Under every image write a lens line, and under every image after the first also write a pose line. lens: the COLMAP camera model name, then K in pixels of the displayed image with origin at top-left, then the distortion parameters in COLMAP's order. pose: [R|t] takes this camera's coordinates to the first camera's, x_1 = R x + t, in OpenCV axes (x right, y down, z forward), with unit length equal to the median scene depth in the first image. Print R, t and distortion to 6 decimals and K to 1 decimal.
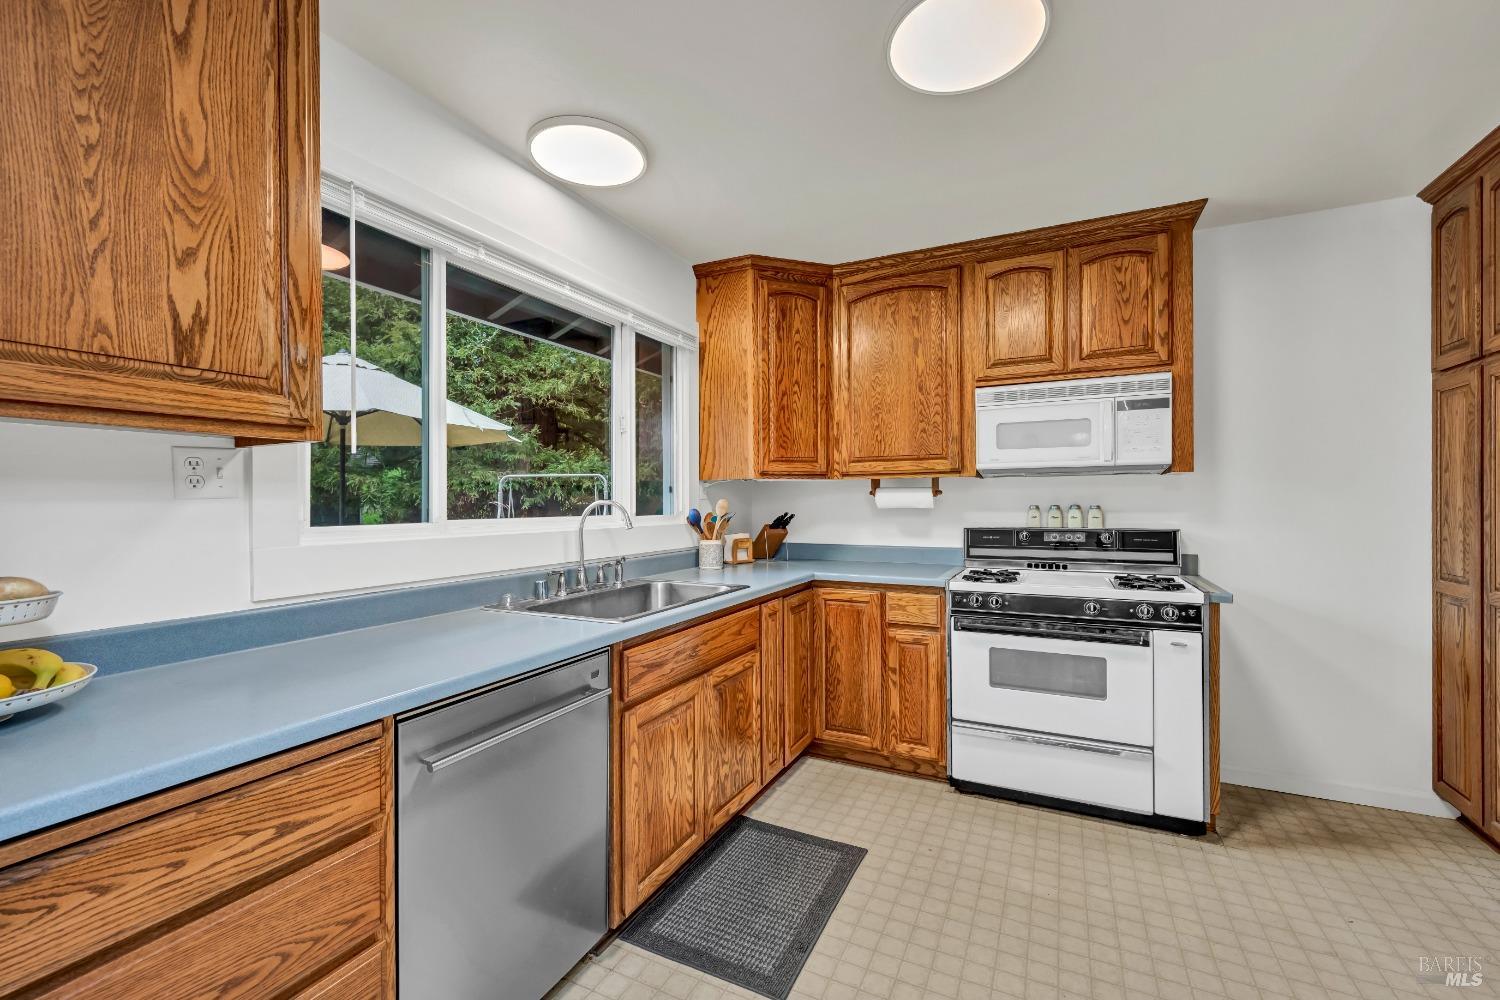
lens RADIAL K [[616.6, 0, 768.6], [0, 616.6, 503.5], [0, 0, 1]] dist [0.002385, -0.000064]
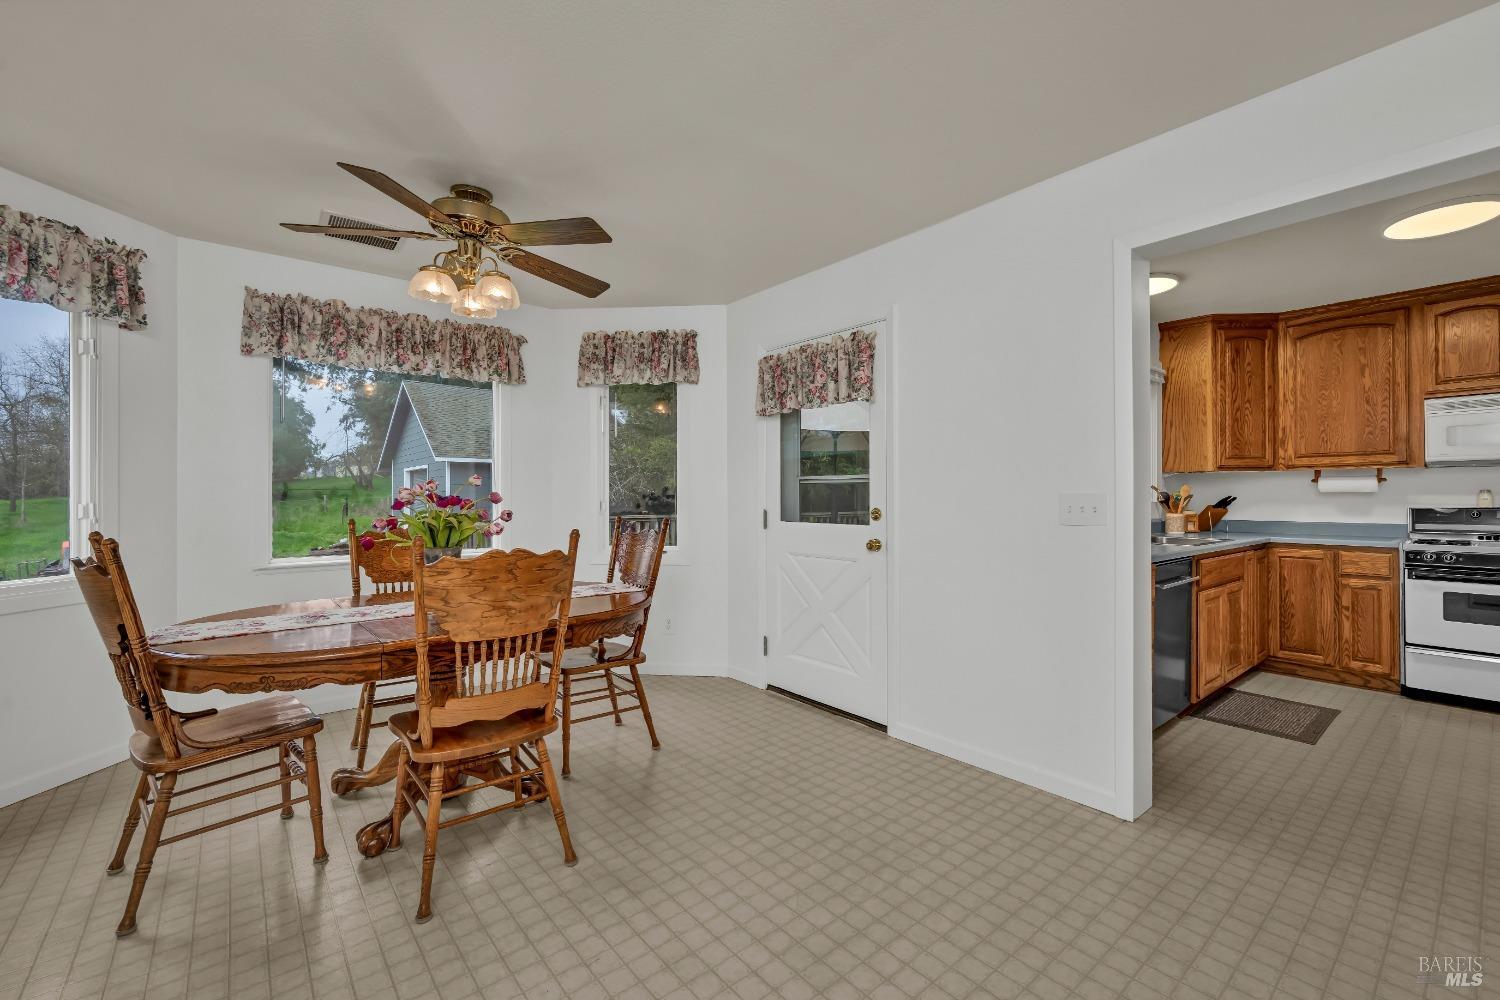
lens RADIAL K [[616.6, 0, 784.7], [0, 616.6, 493.7], [0, 0, 1]] dist [0.002385, -0.000064]
pose [[0.913940, 0.004138, -0.405829, -0.397429], [-0.007330, 0.999953, -0.006311, 0.033106], [0.405784, 0.008743, 0.913927, -0.799518]]
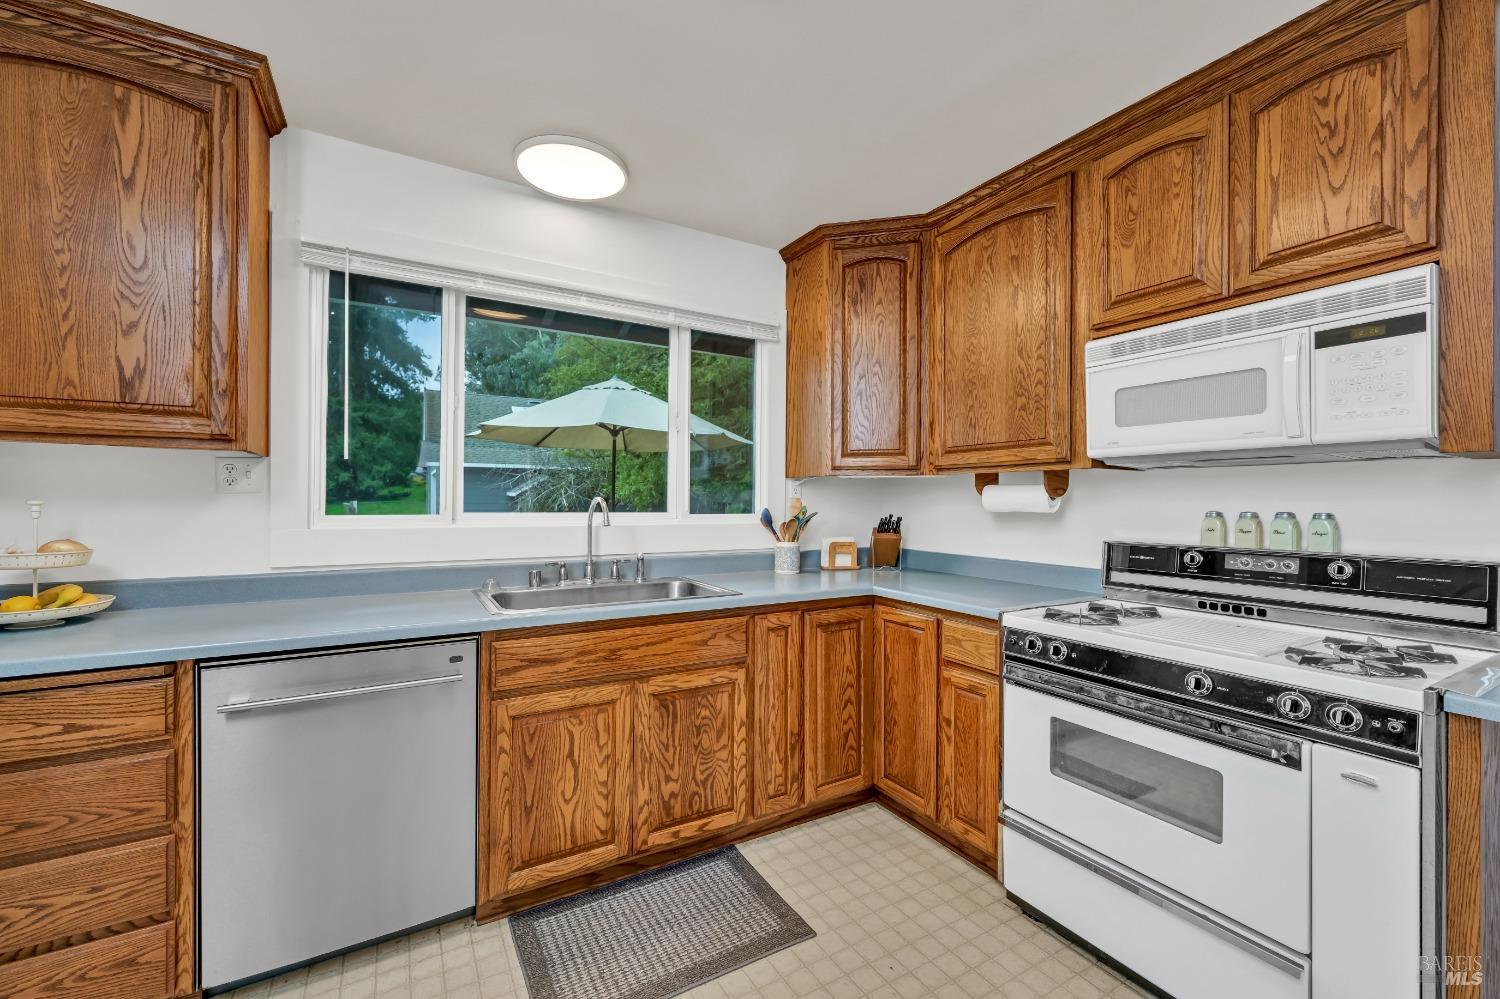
lens RADIAL K [[616.6, 0, 760.4], [0, 616.6, 499.8], [0, 0, 1]] dist [0.002385, -0.000064]
pose [[0.836146, 0.009726, -0.548420, 0.438027], [-0.012456, 0.999922, -0.001259, -0.002875], [0.548365, 0.007884, 0.836202, 0.231728]]
